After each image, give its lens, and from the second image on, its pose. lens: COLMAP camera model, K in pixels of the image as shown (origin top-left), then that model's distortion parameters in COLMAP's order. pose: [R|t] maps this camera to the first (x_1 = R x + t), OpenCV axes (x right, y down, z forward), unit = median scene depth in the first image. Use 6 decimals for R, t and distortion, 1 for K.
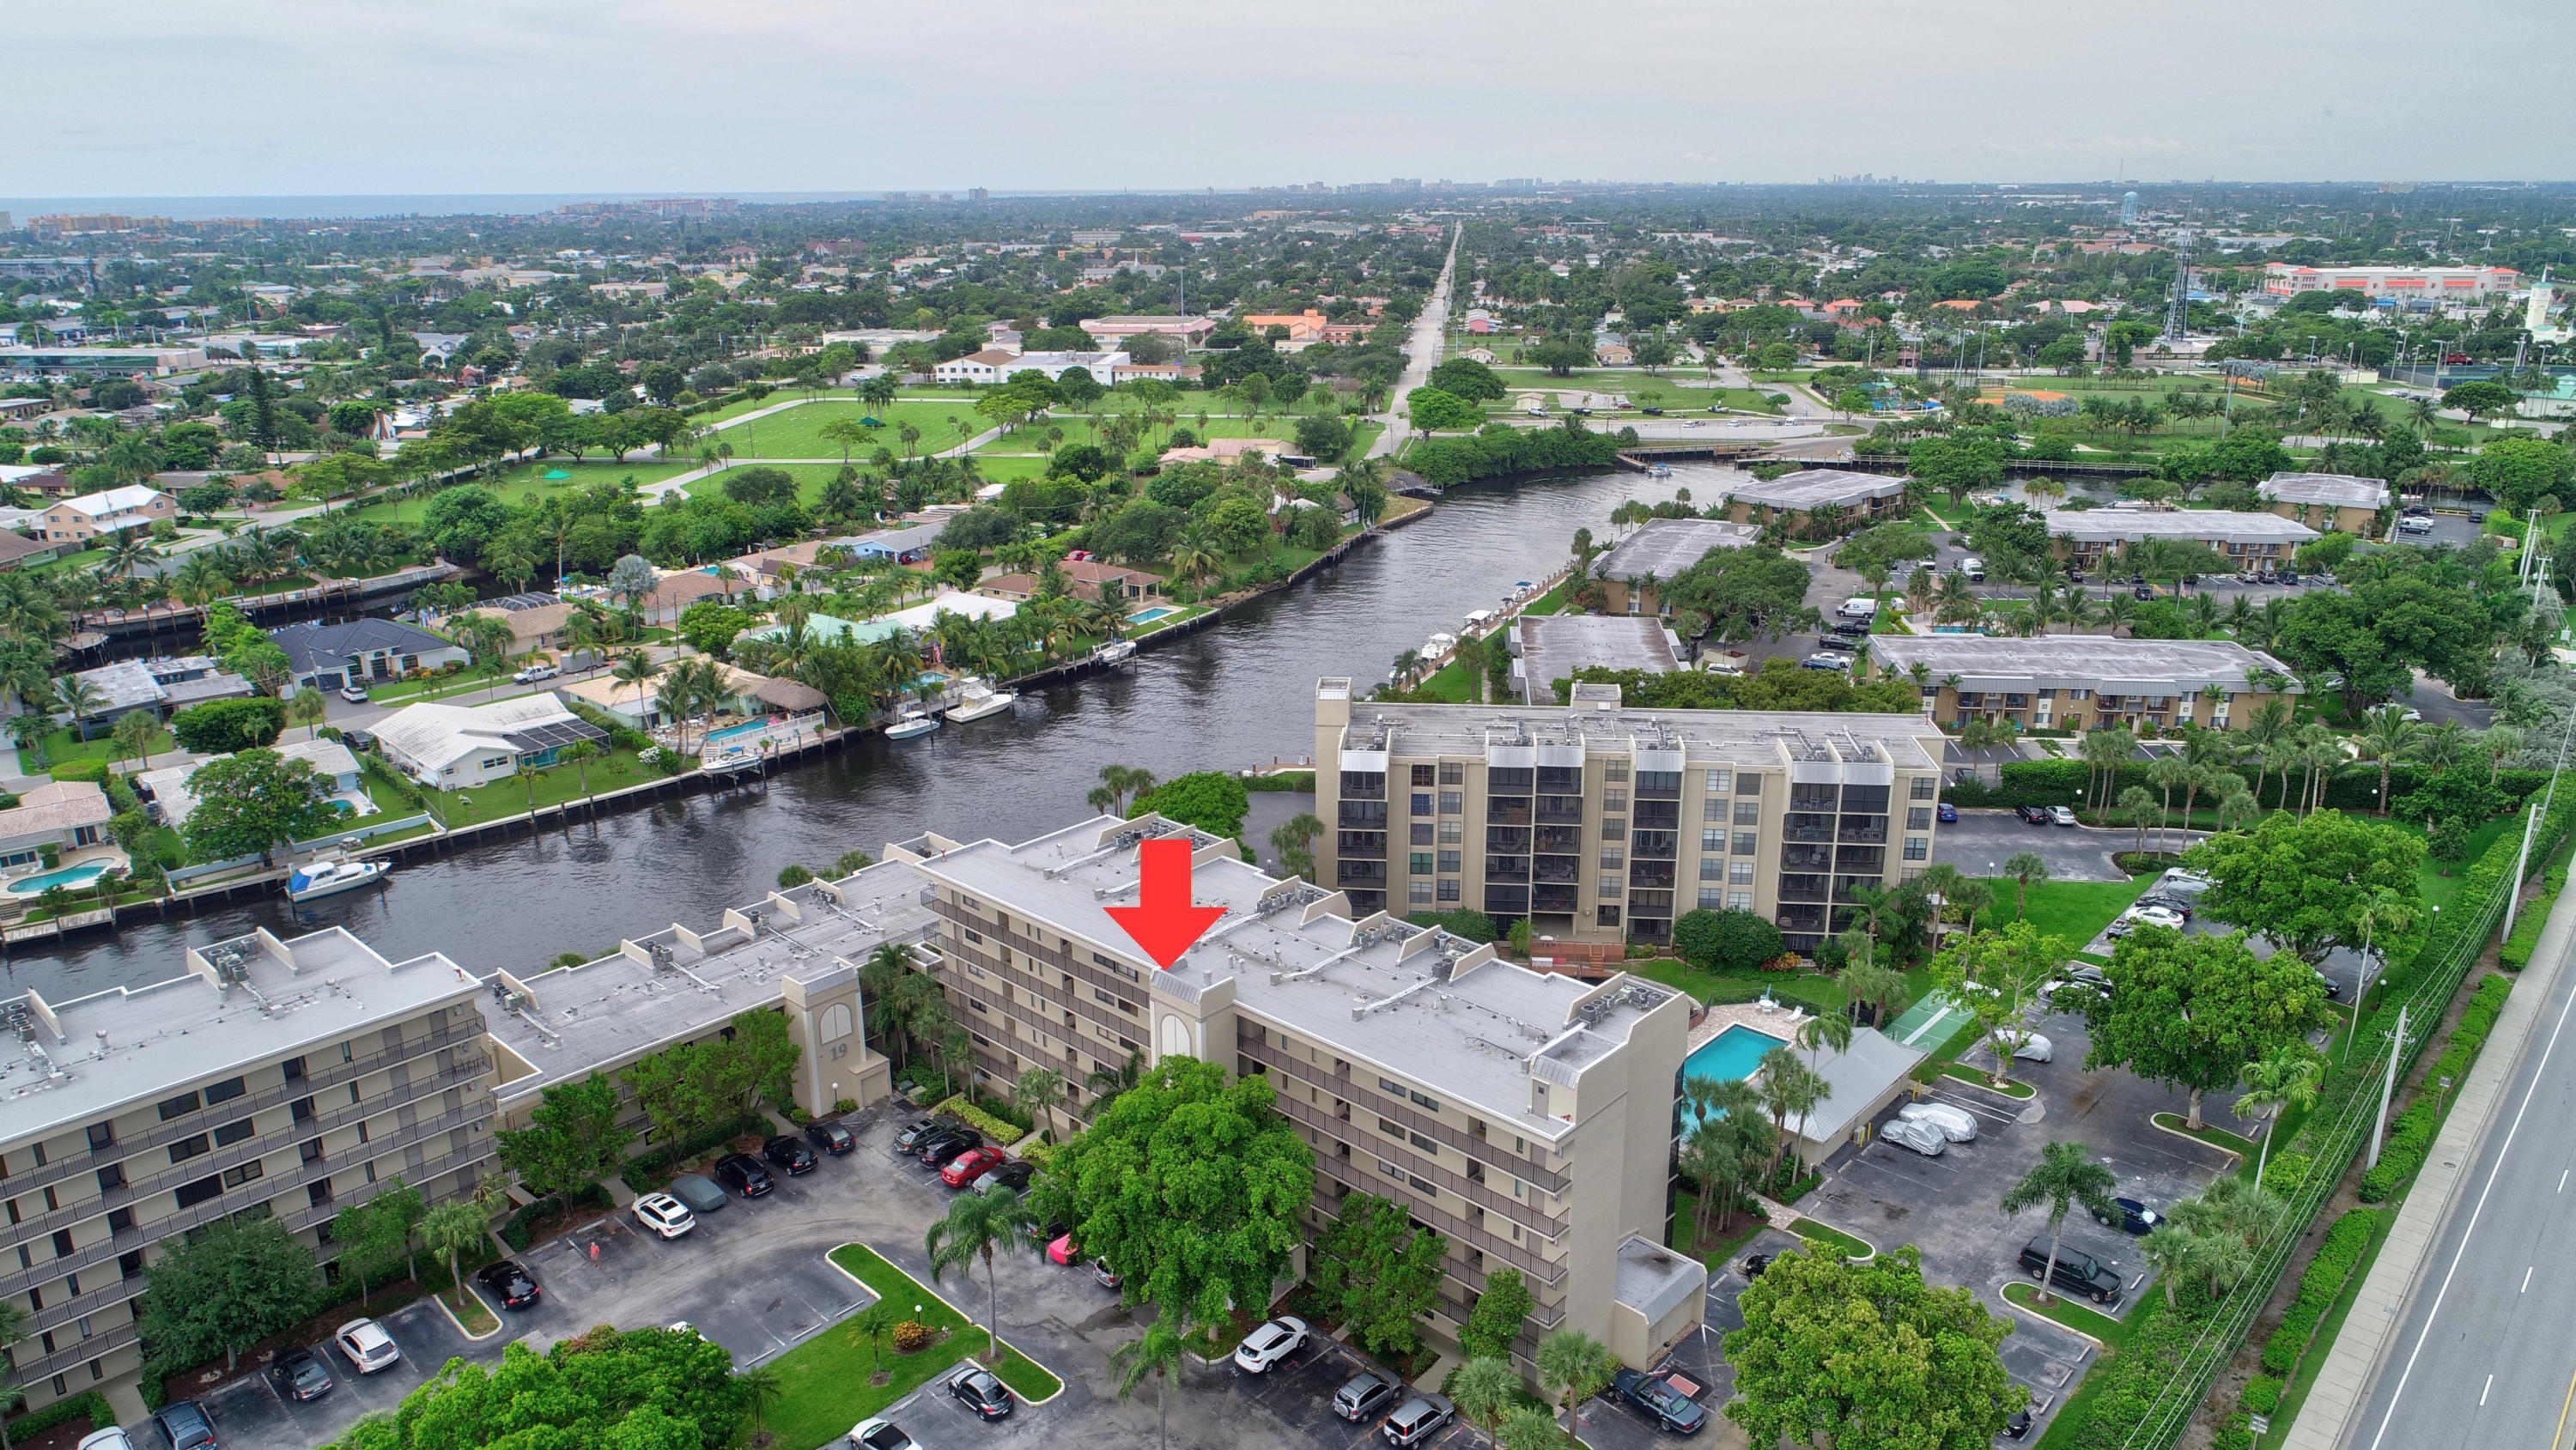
lens RADIAL K [[1729.2, 0, 1286.3], [0, 1729.2, 722.8], [0, 0, 1]] dist [-0.007087, 0.002885]
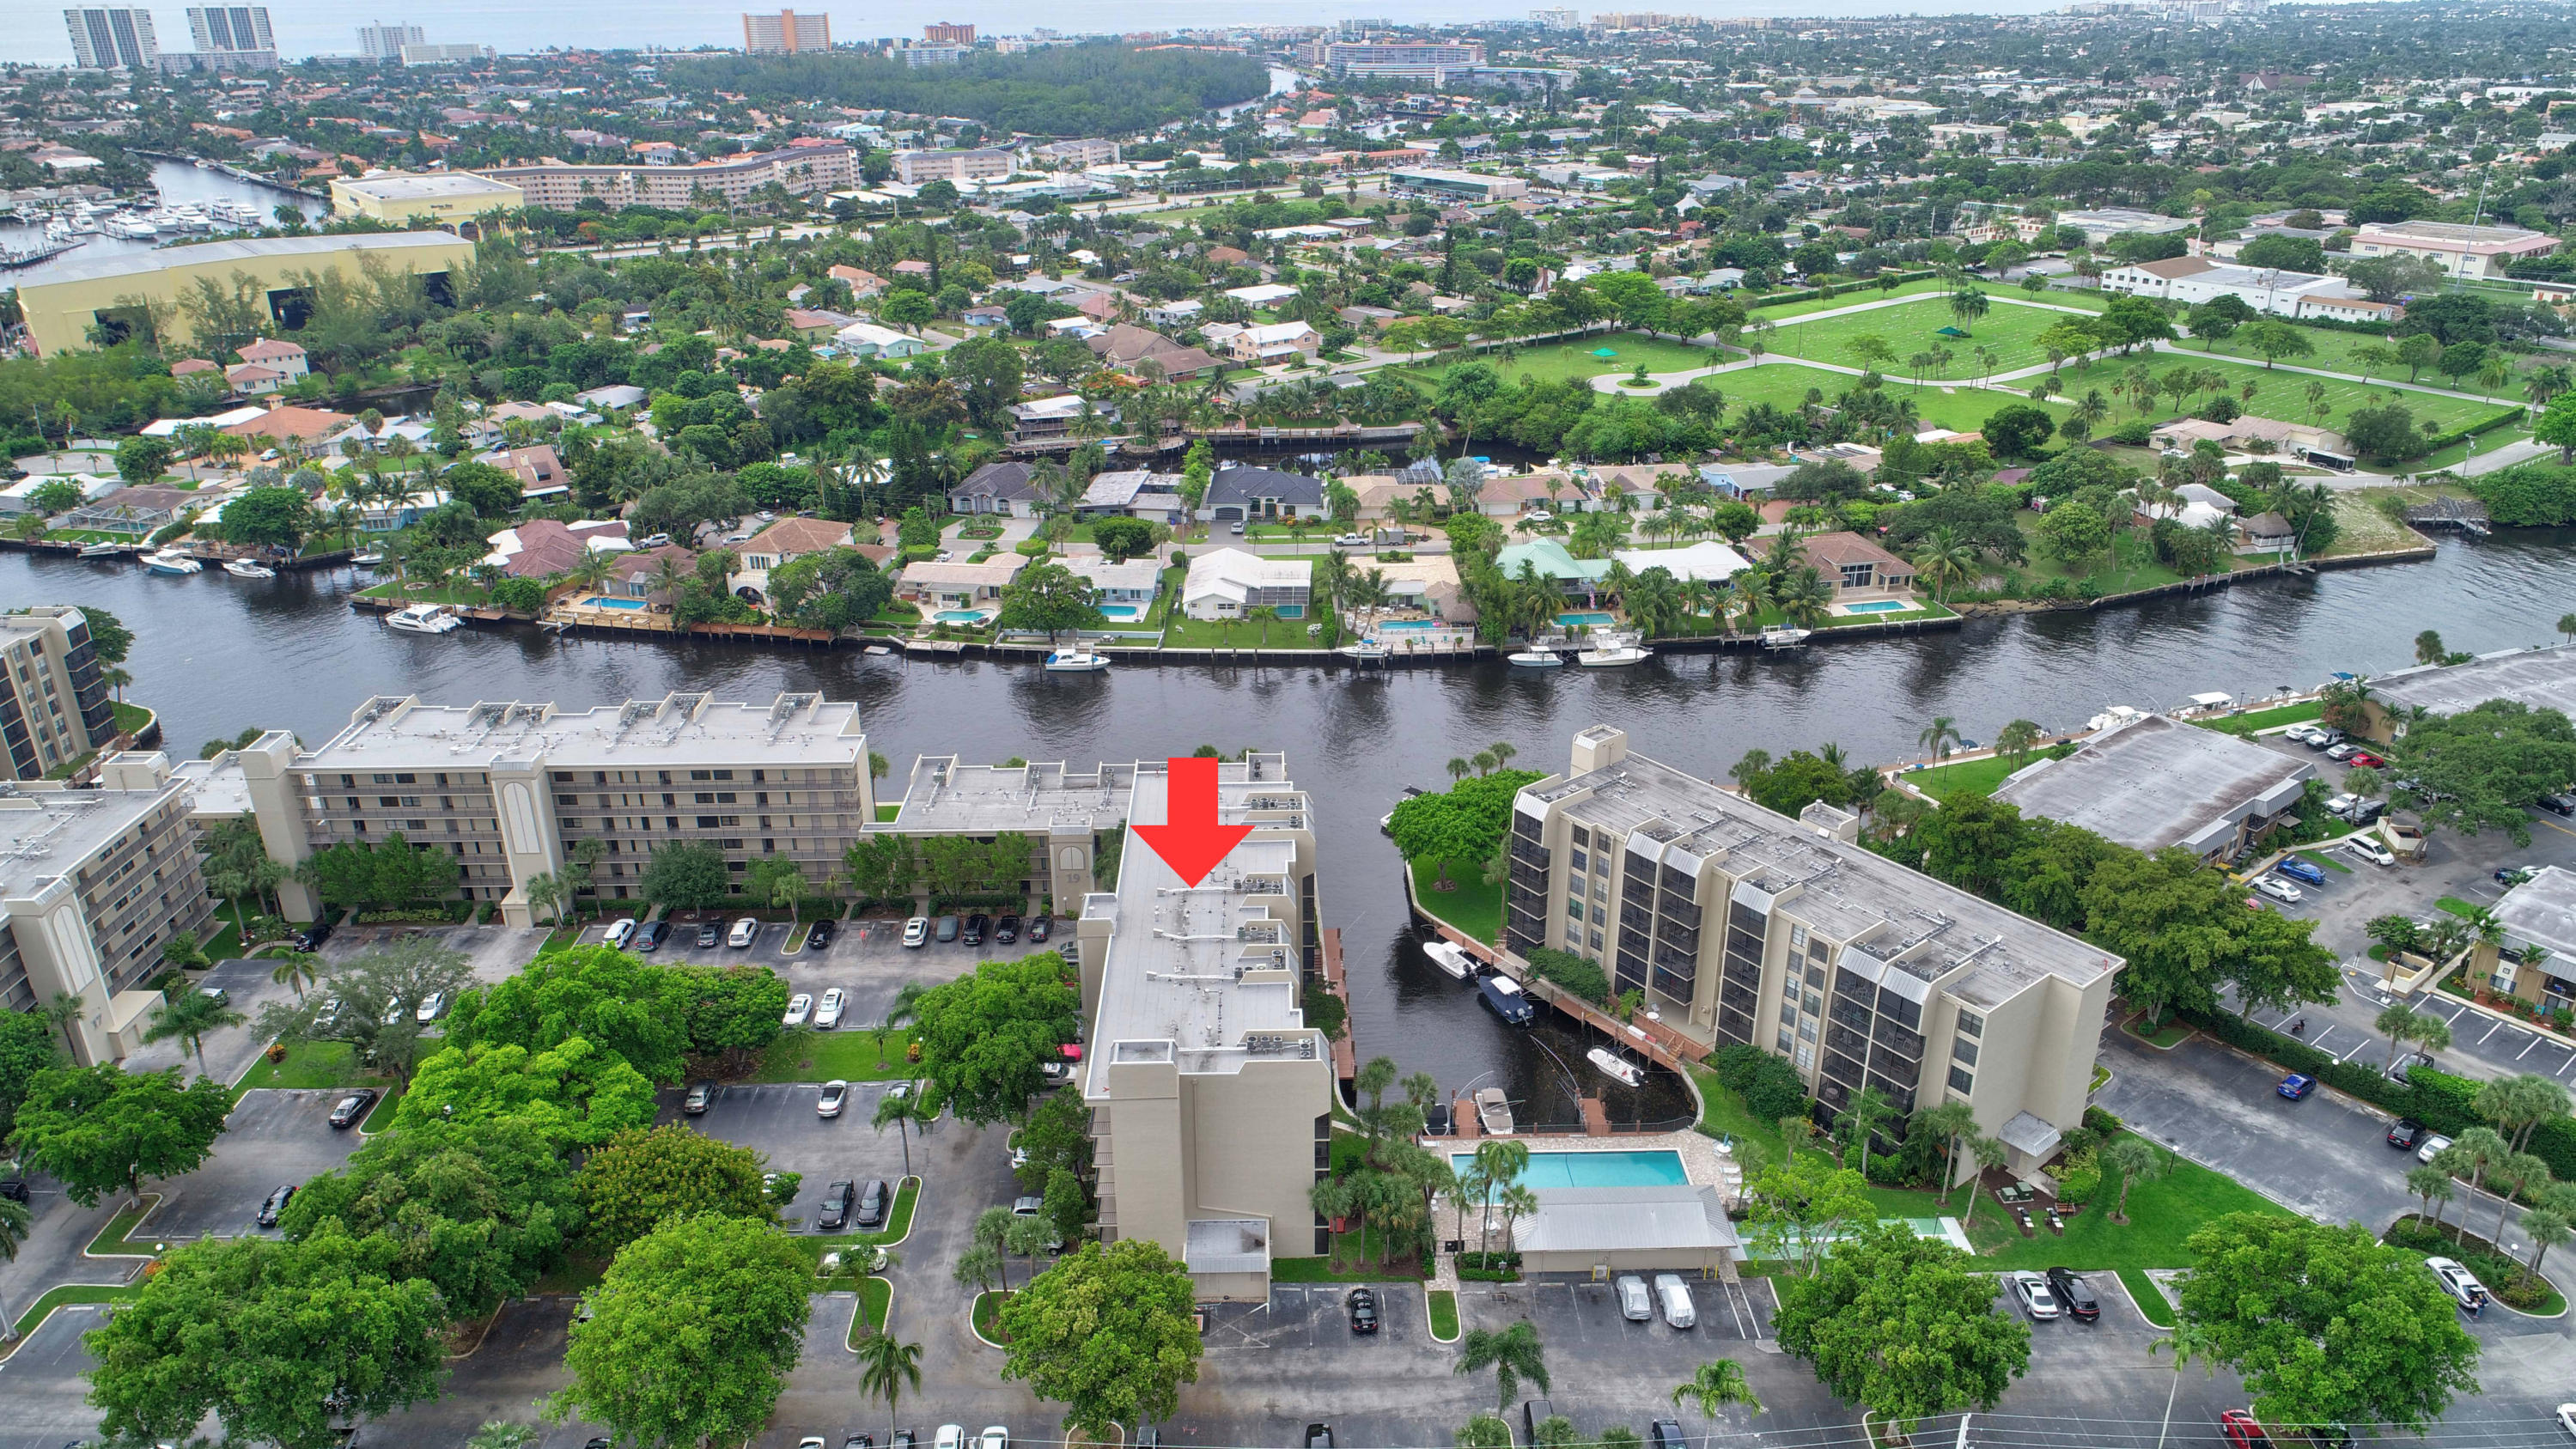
lens RADIAL K [[1729.4, 0, 1284.6], [0, 1729.4, 726.4], [0, 0, 1]] dist [-0.007087, 0.002885]
pose [[0.687504, 0.290764, -0.665428, 0.499829], [-0.211896, 0.956786, 0.199149, -0.163807], [0.694578, 0.004085, 0.719406, 0.040296]]
